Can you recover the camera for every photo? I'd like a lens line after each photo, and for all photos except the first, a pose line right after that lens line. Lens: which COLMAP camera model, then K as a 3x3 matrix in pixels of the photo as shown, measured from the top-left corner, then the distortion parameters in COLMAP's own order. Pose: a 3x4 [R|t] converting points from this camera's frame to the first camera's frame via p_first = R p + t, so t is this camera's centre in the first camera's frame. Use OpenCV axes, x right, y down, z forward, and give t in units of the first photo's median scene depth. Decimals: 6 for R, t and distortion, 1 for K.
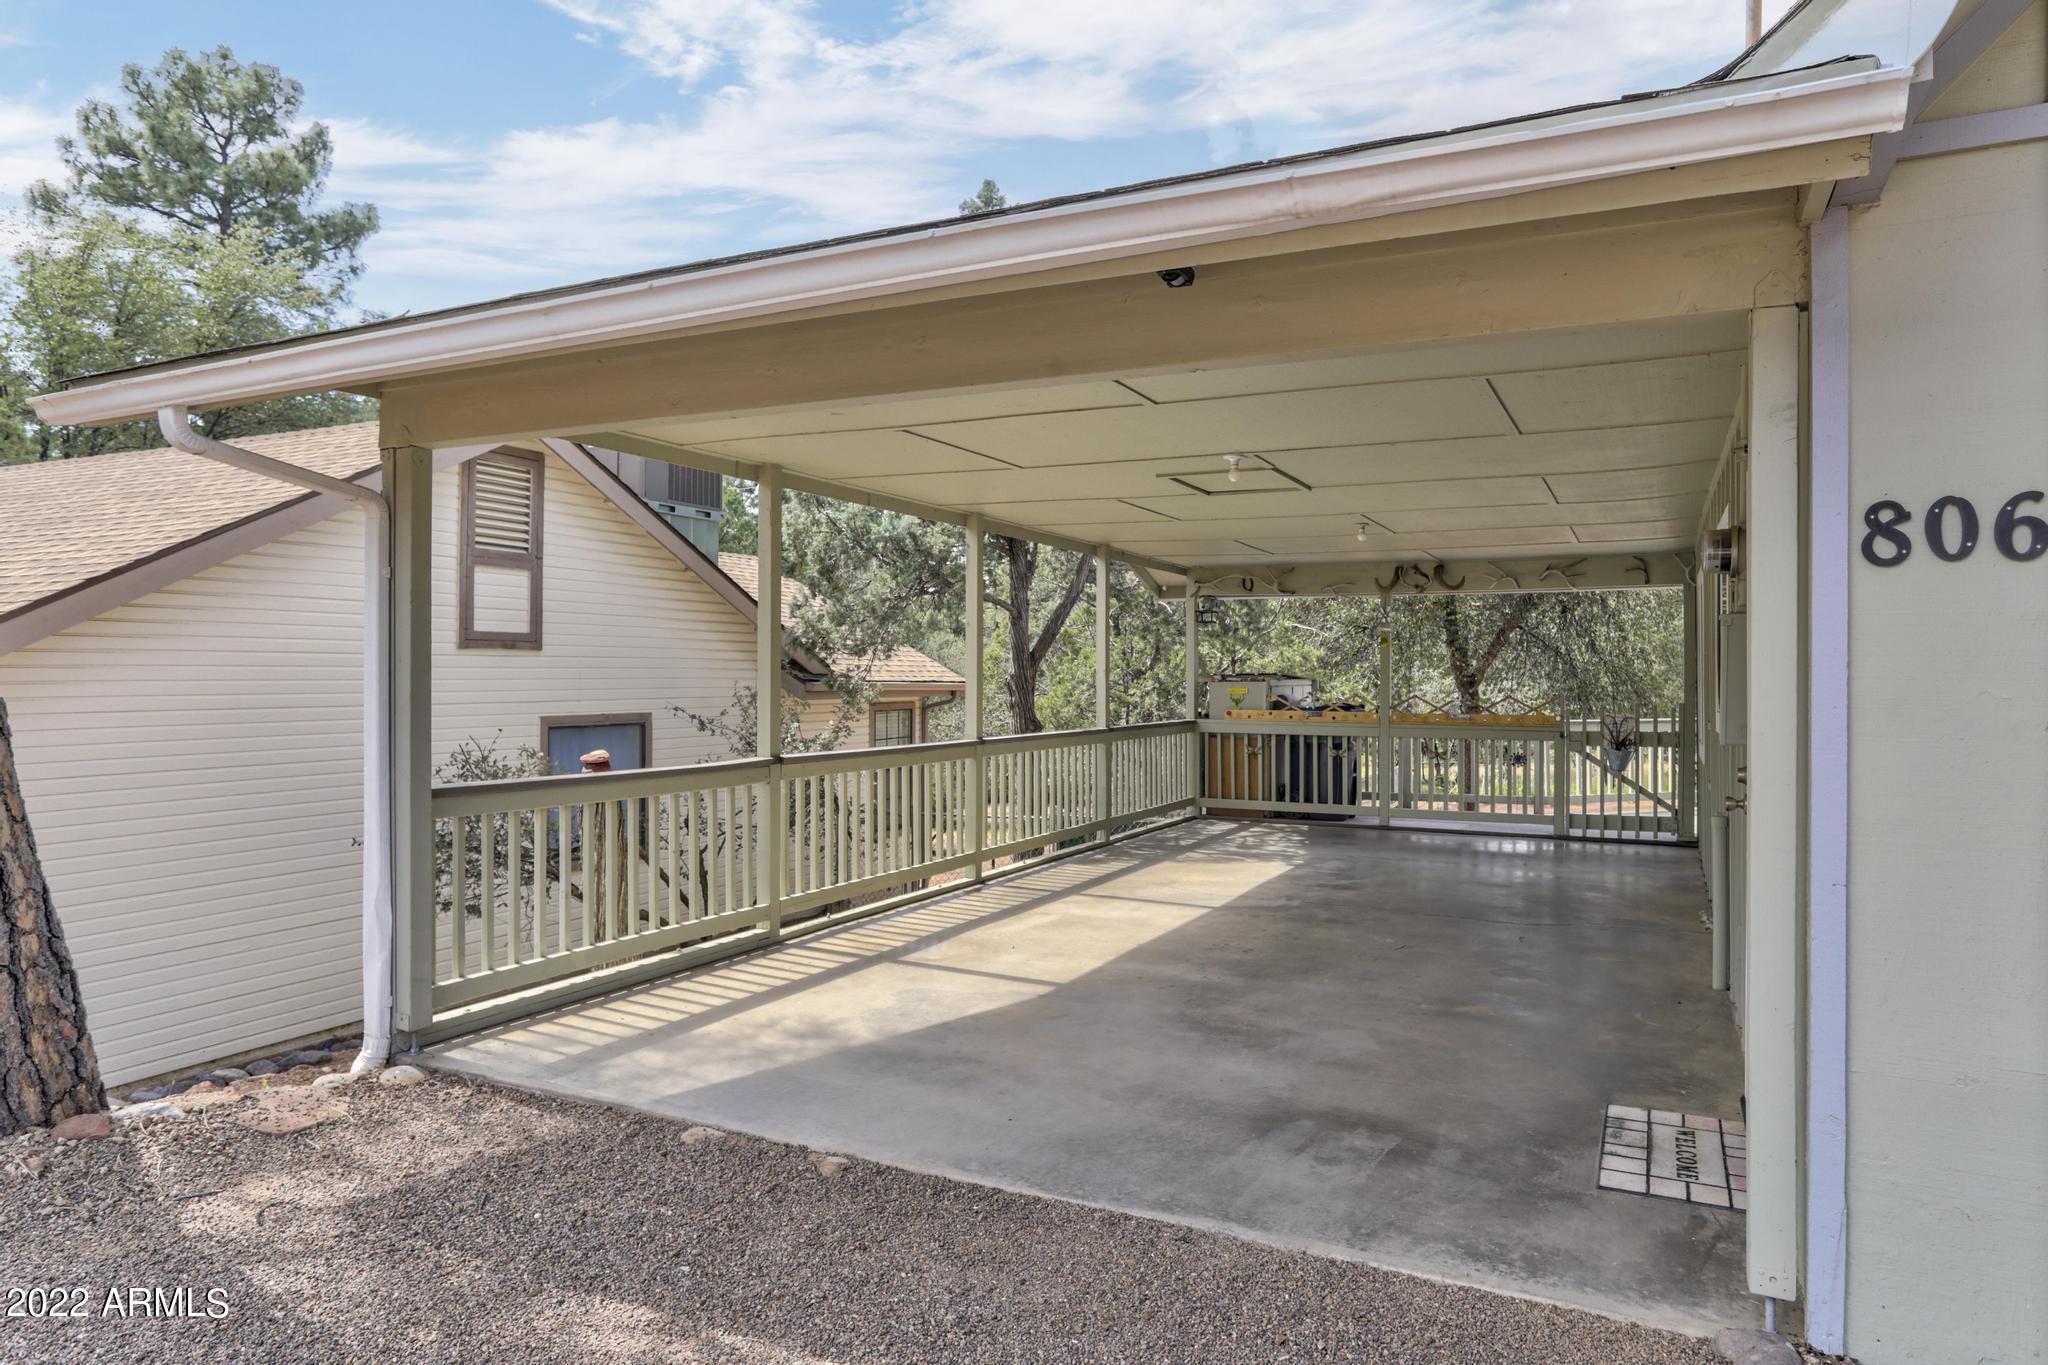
lens RADIAL K [[1259.8, 0, 1095.9], [0, 1259.8, 677.2], [0, 0, 1]] dist [-0.001483, 0.009458]
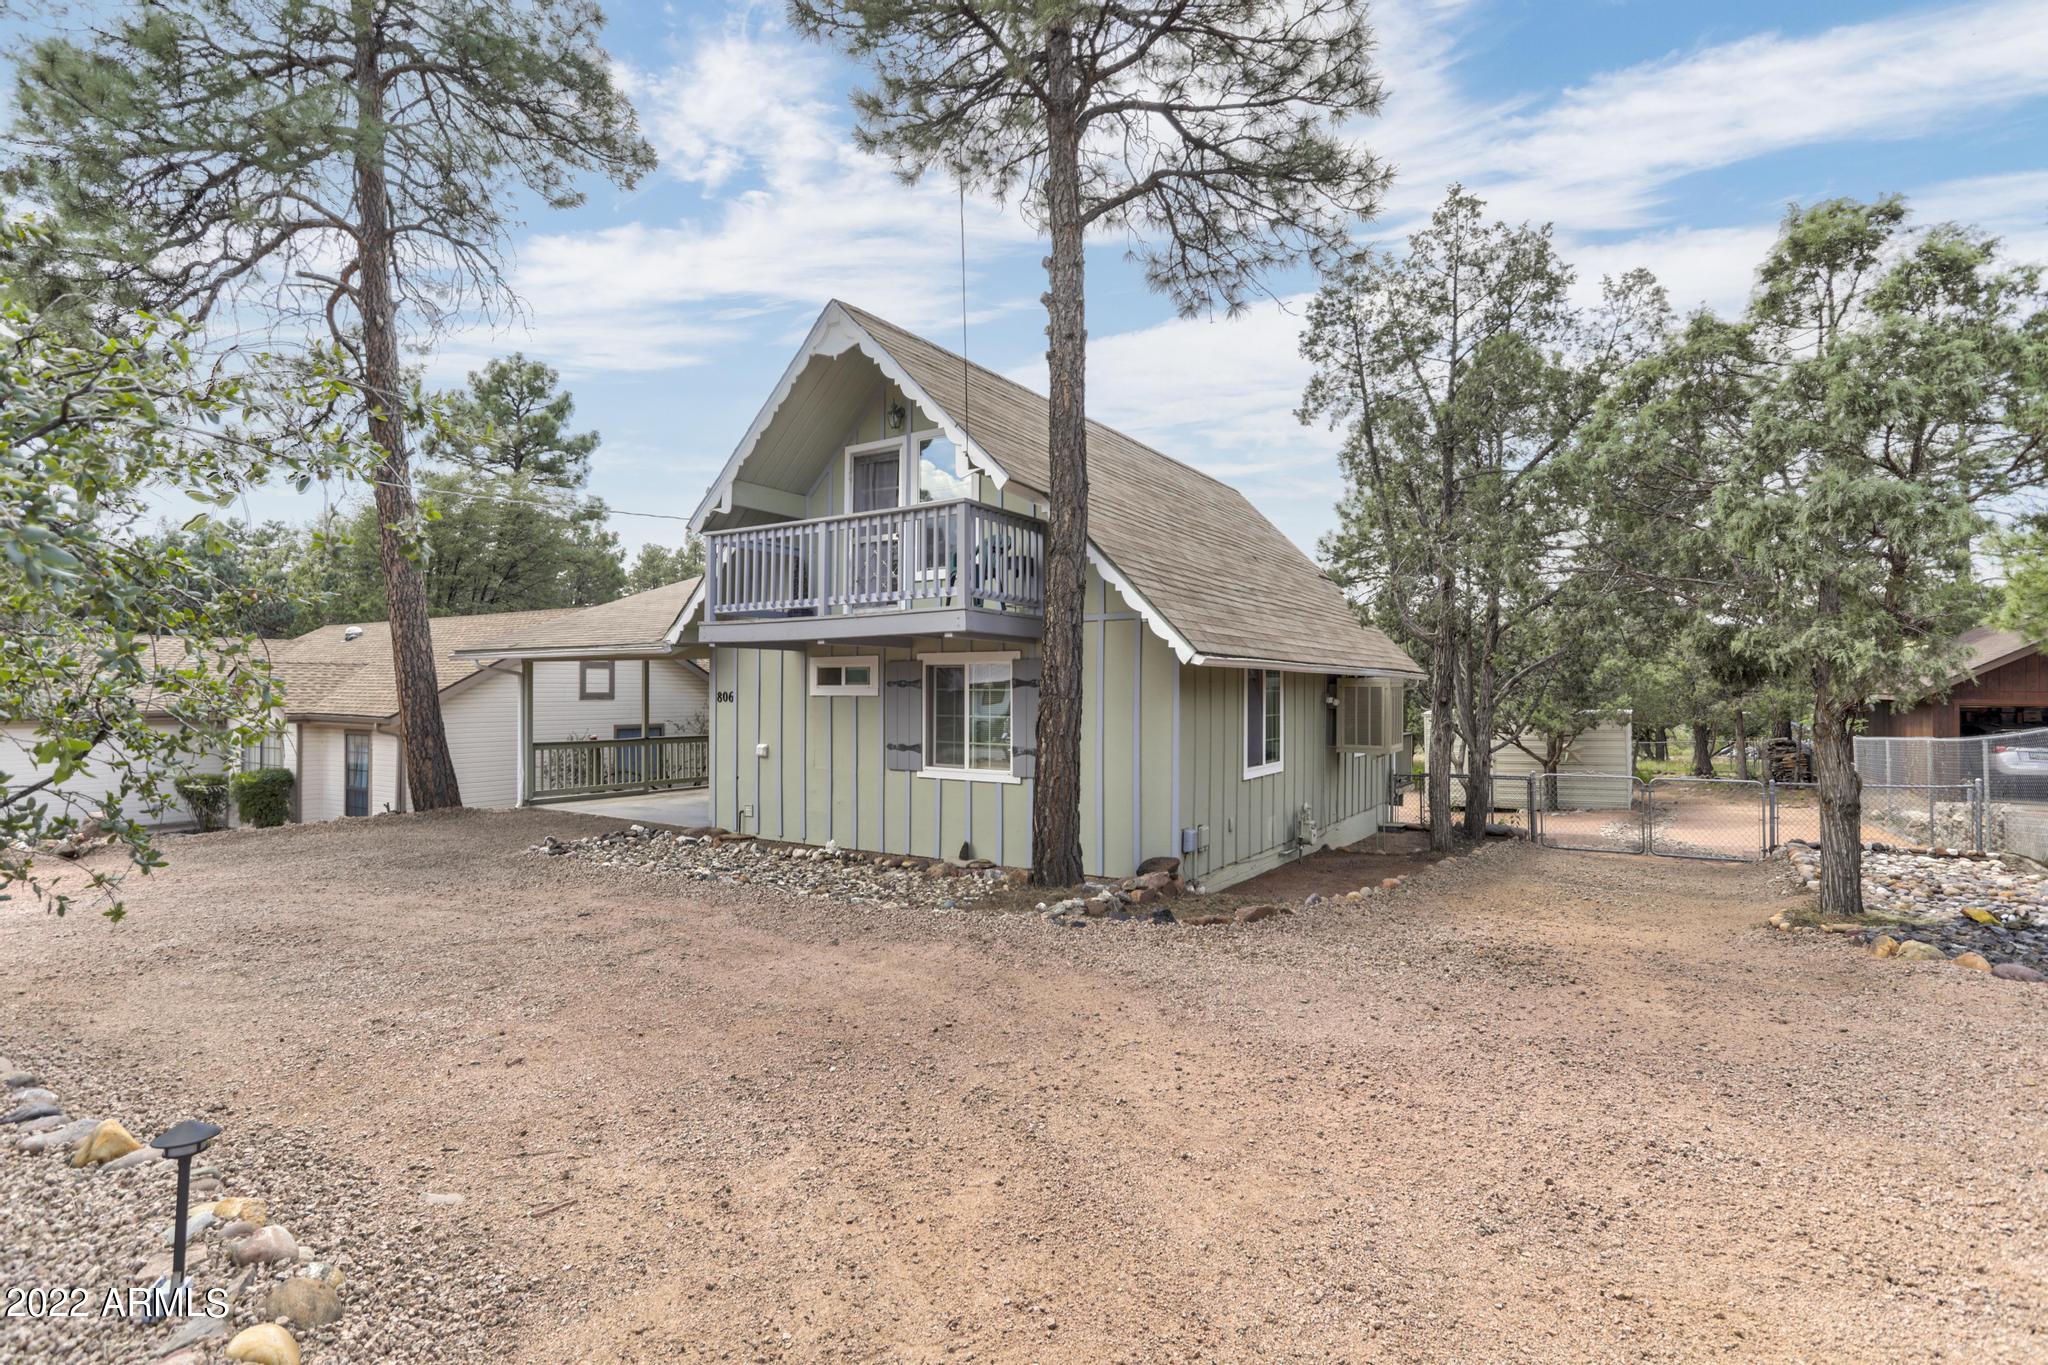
lens RADIAL K [[976.8, 0, 1044.0], [0, 976.8, 684.6], [0, 0, 1]] dist [0.001143, 0.003753]
pose [[0.992569, -0.002927, -0.121651, 0.229832], [0.001866, 0.999959, -0.008833, -0.010760], [0.121672, 0.008540, 0.992534, -0.298164]]
